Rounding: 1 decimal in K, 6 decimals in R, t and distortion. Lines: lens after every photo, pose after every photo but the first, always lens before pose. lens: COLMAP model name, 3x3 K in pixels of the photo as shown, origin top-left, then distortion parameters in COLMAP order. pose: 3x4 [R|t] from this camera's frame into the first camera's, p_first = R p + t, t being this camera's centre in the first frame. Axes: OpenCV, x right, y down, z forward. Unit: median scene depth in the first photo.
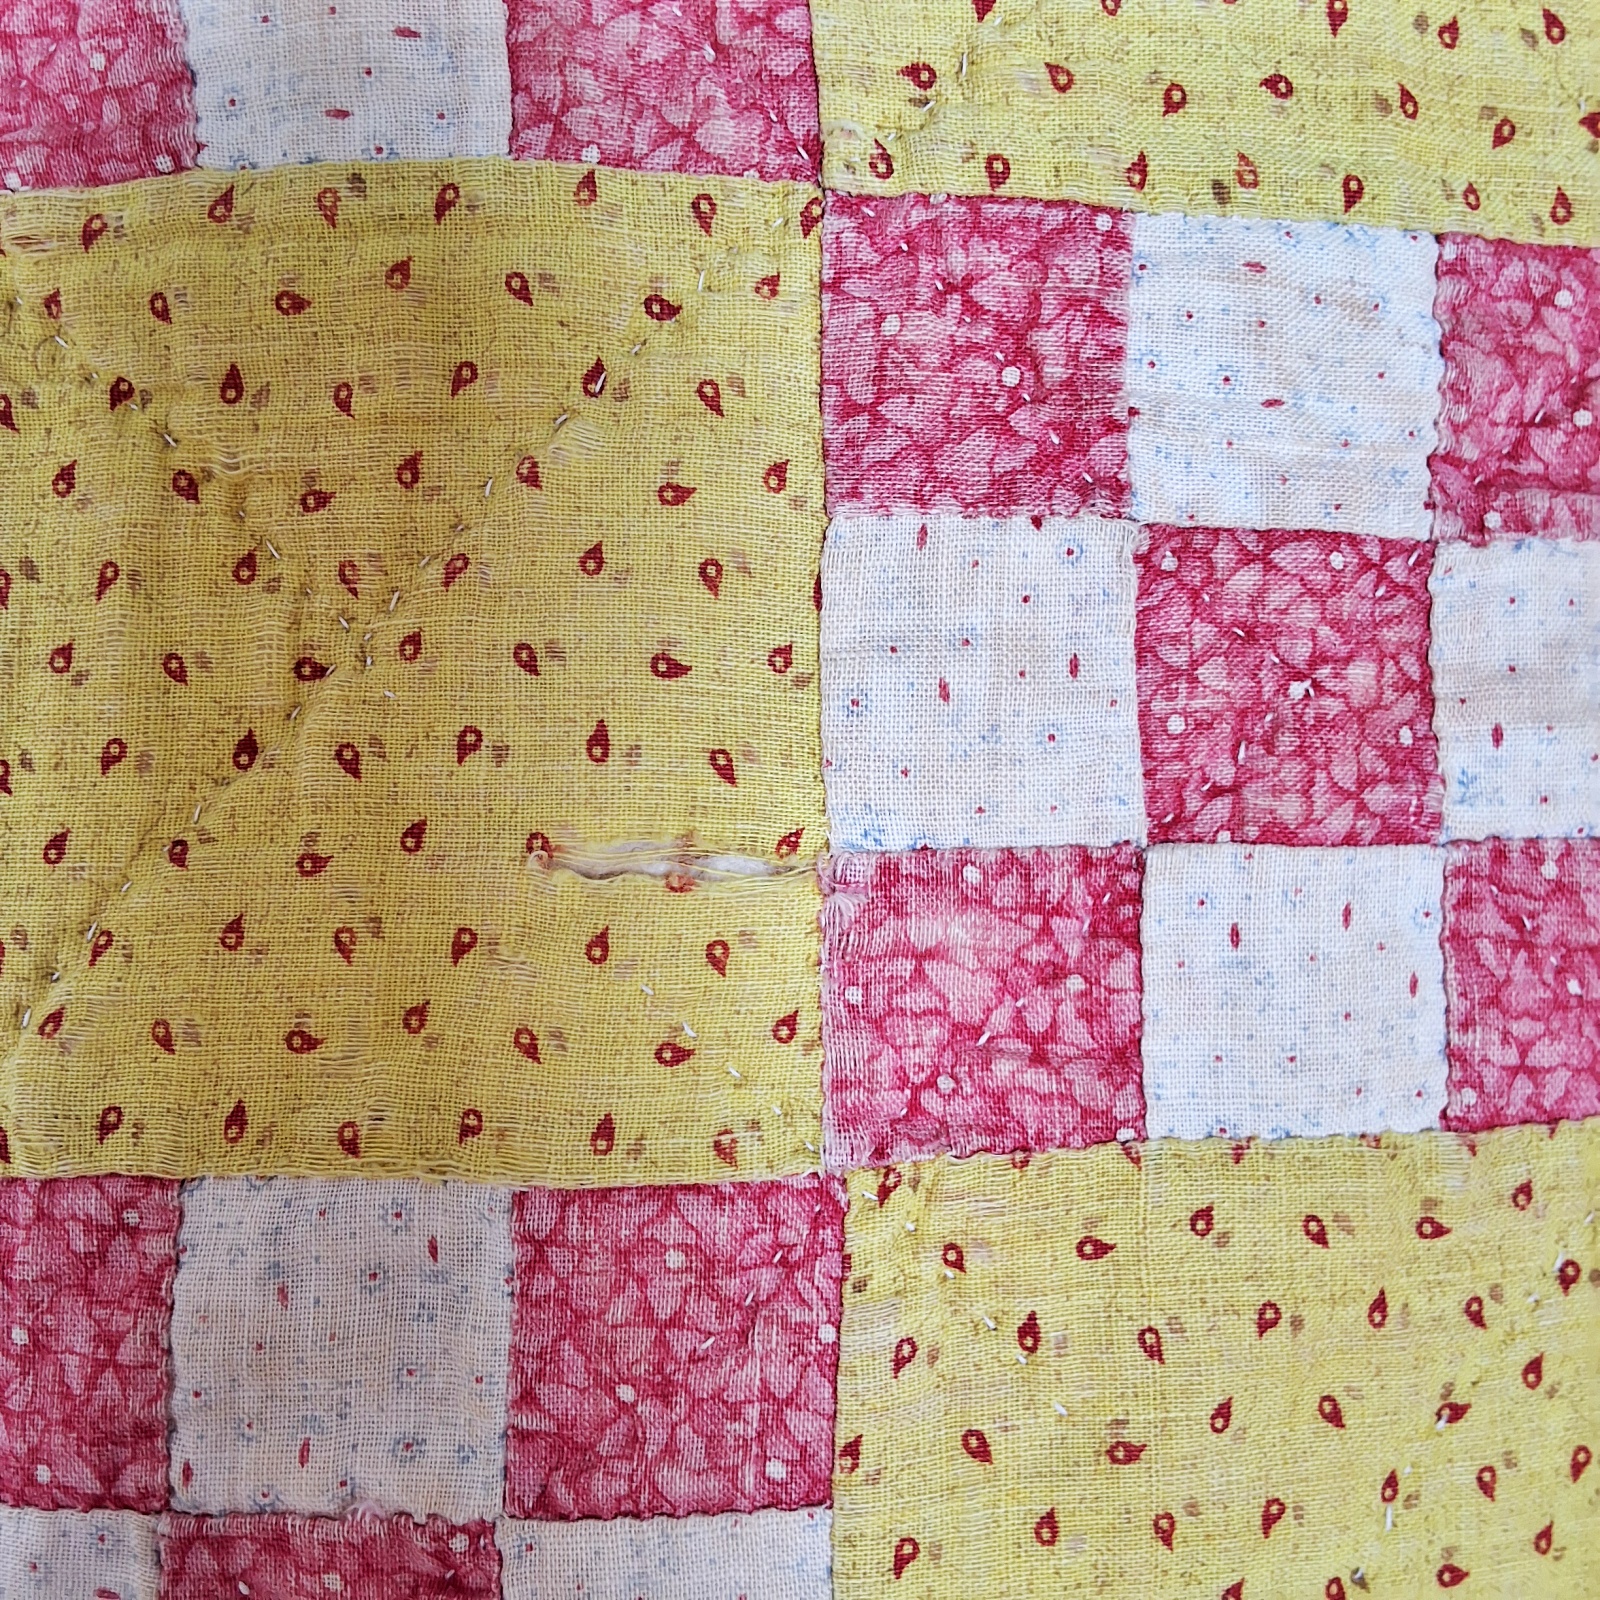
lens RADIAL K [[1684.8, 0, 834.3], [0, 1684.8, 805.0], [0, 0, 1]] dist [0.144656, -0.251418]
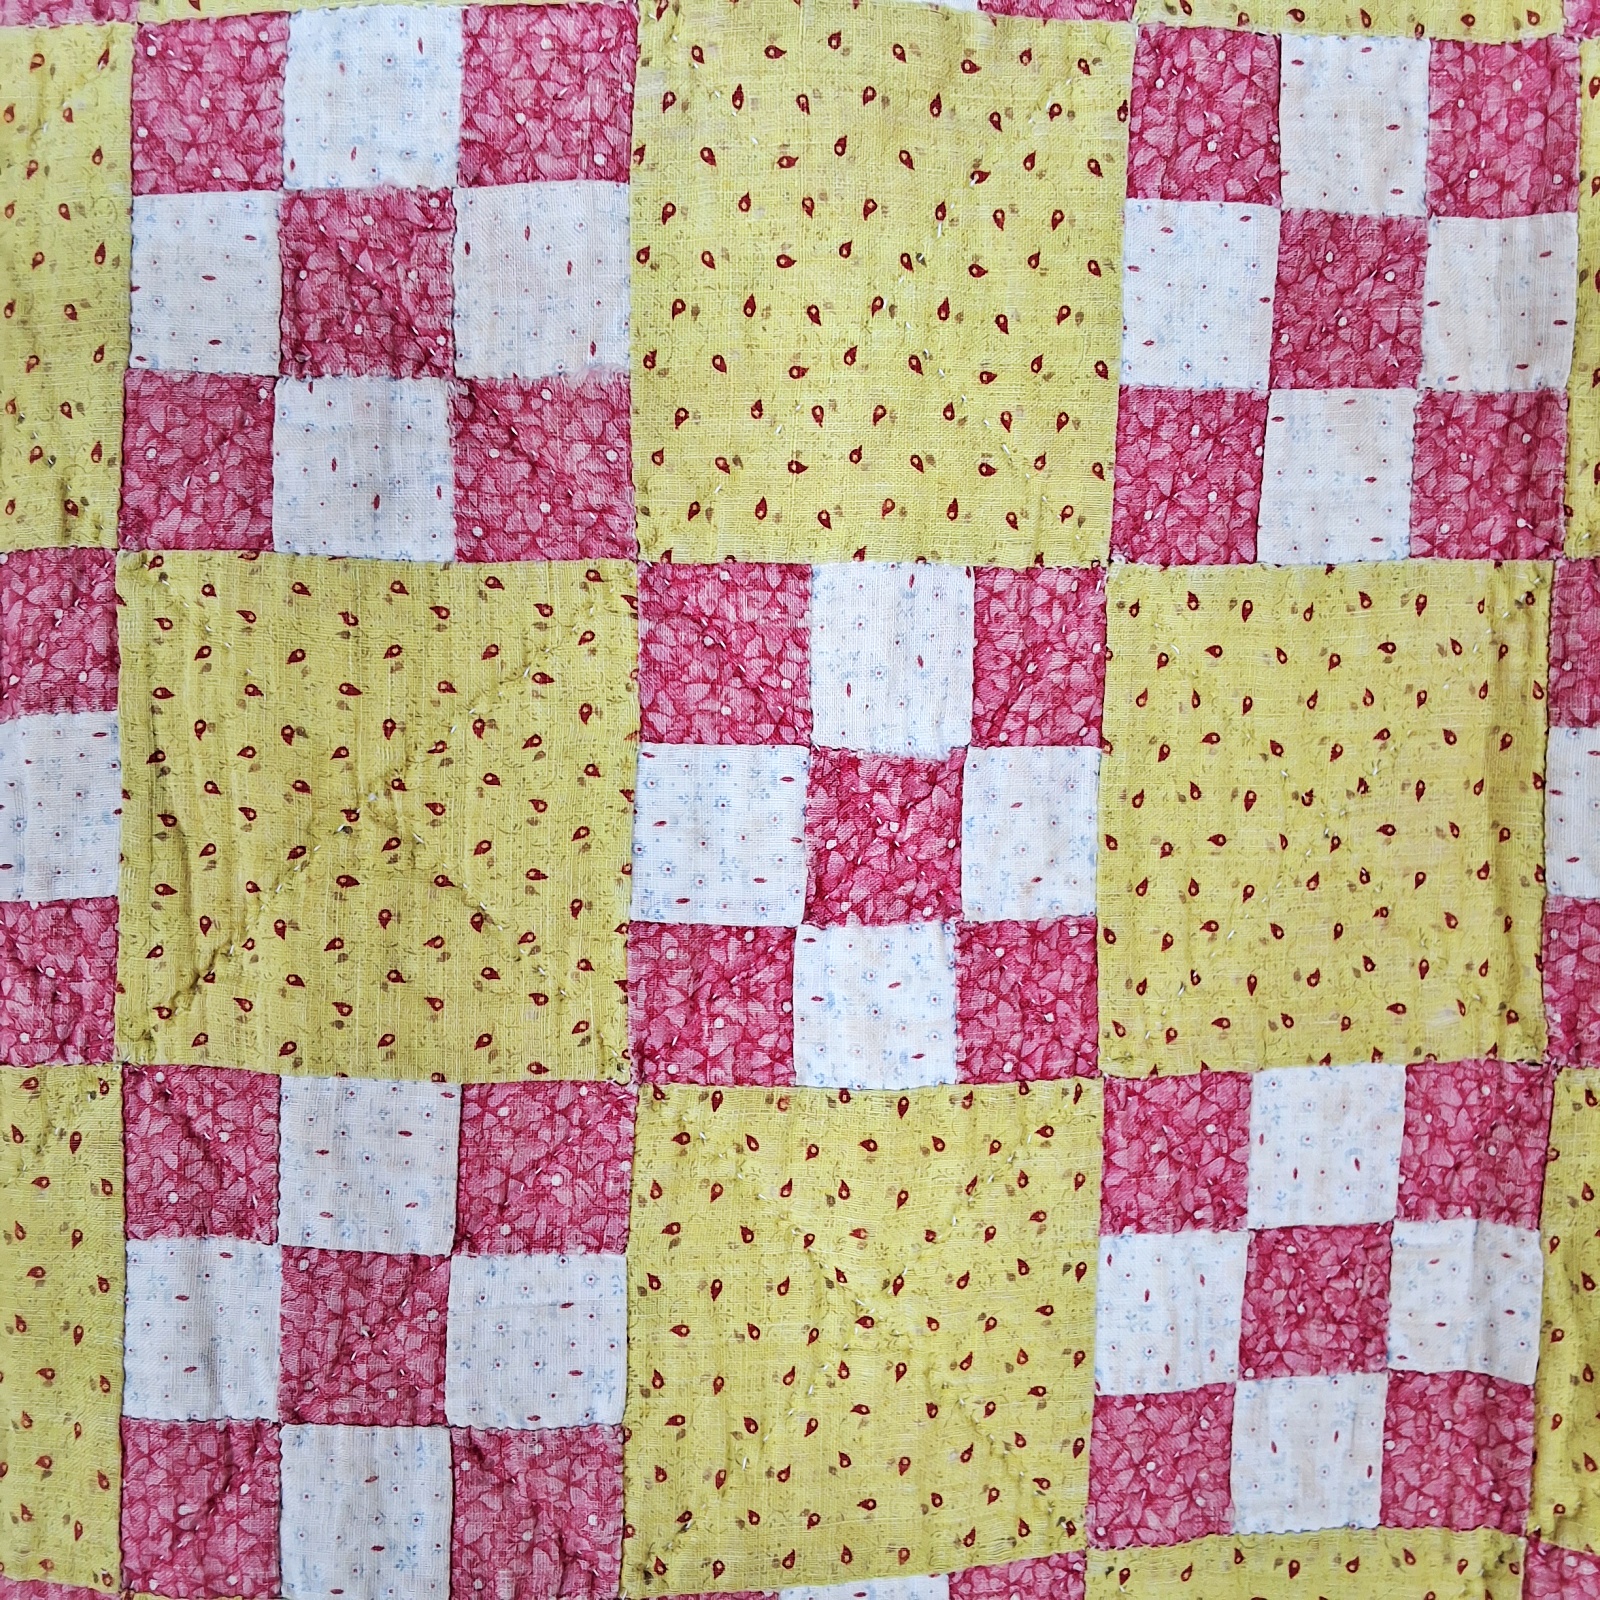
lens RADIAL K [[1684.8, 0, 834.3], [0, 1684.8, 805.0], [0, 0, 1]] dist [0.144656, -0.251418]
pose [[0.998277, 0.024082, -0.053506, 0.337233], [-0.021456, 0.998562, 0.049120, 0.984156], [0.054612, -0.047887, 0.997359, -0.888148]]
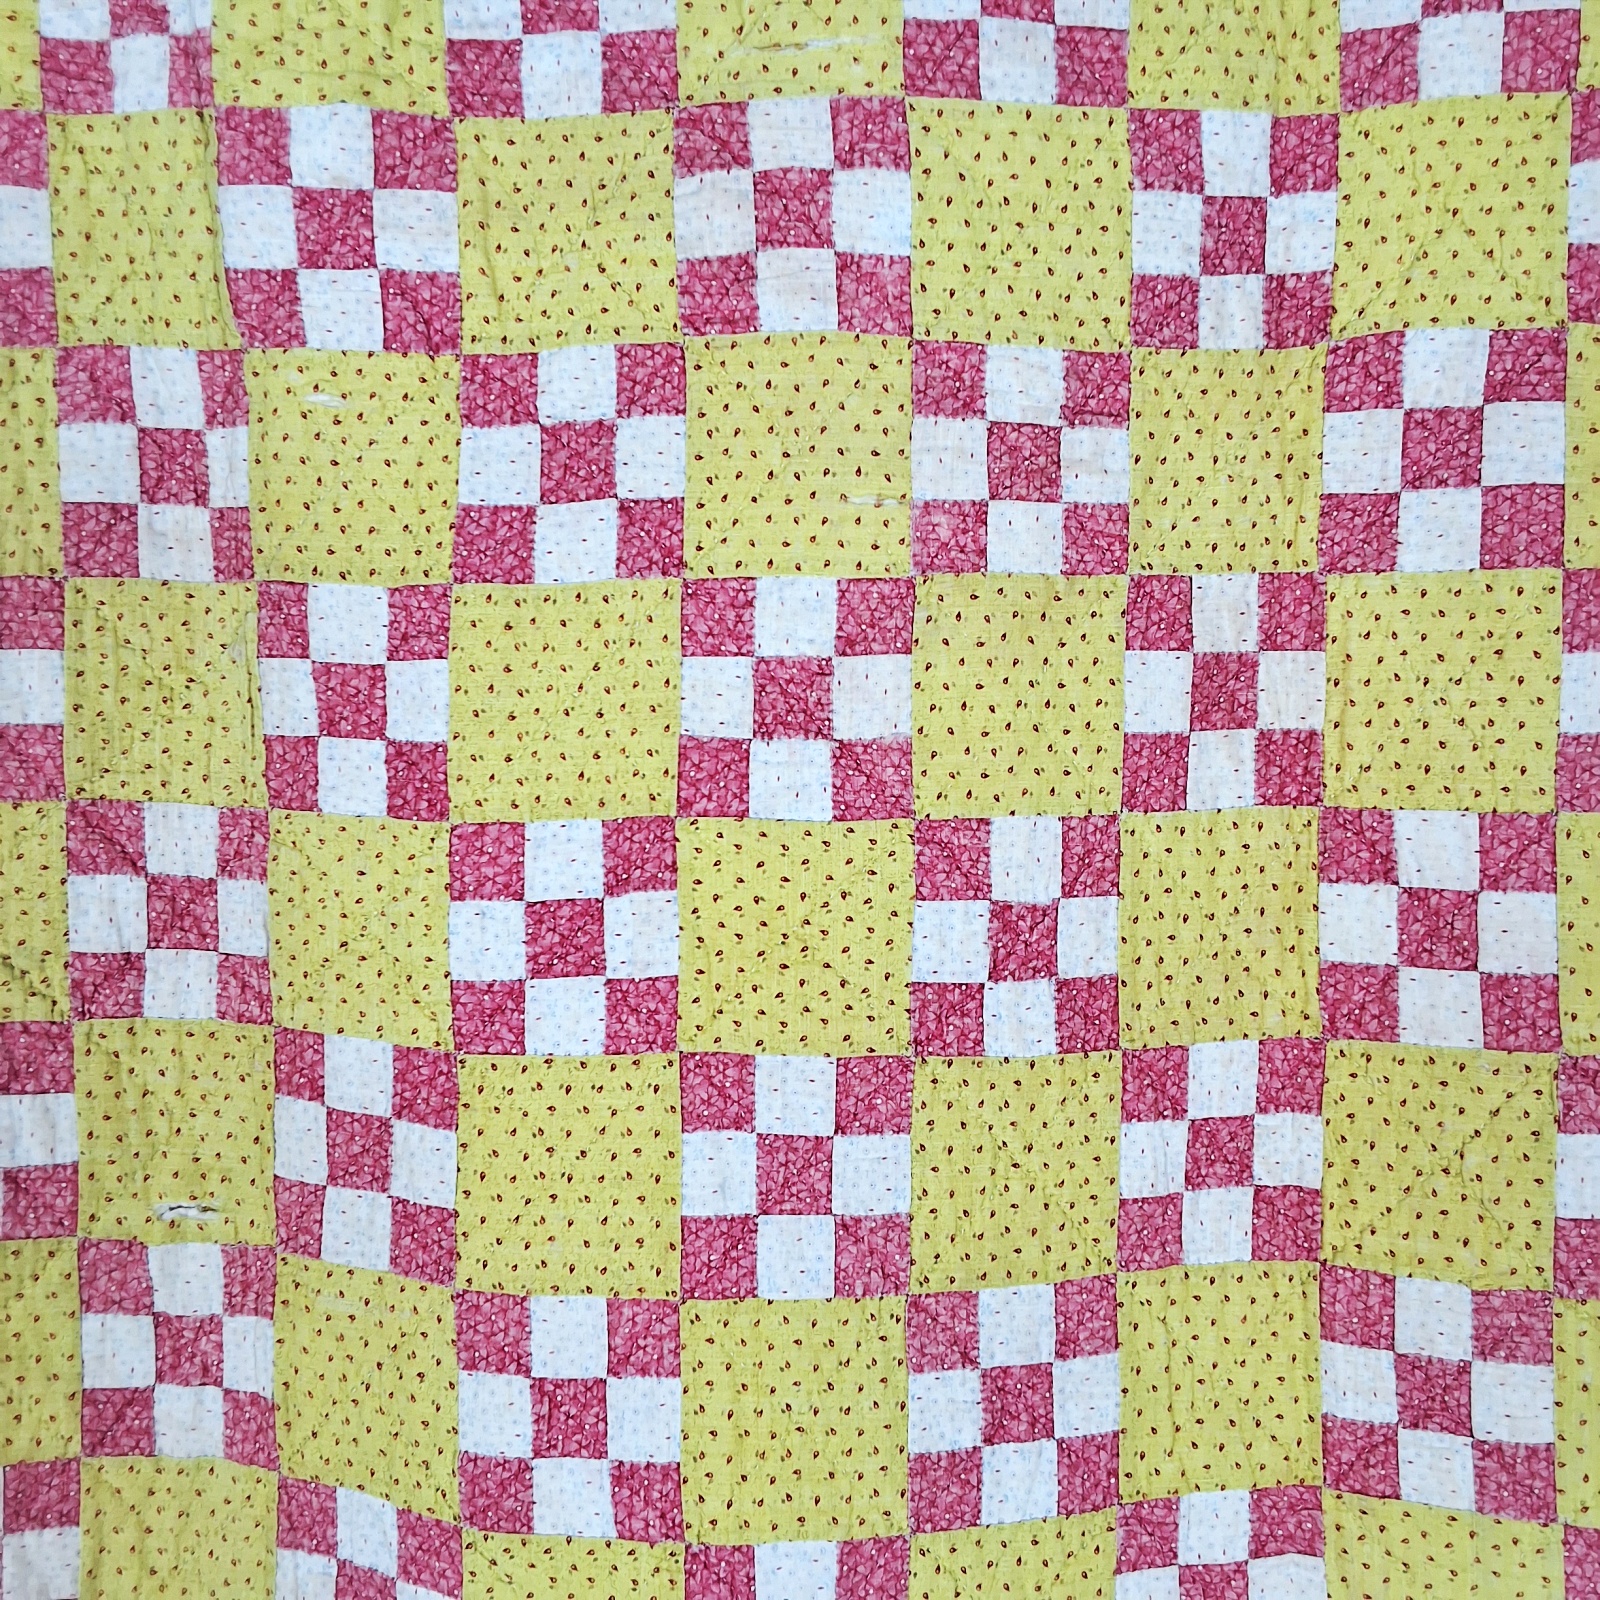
lens RADIAL K [[1684.8, 0, 834.3], [0, 1684.8, 805.0], [0, 0, 1]] dist [0.144656, -0.251418]
pose [[0.999638, 0.008135, 0.025627, -0.294247], [-0.008932, 0.999476, 0.031122, 0.647237], [-0.025361, -0.031340, 0.999187, -3.166251]]
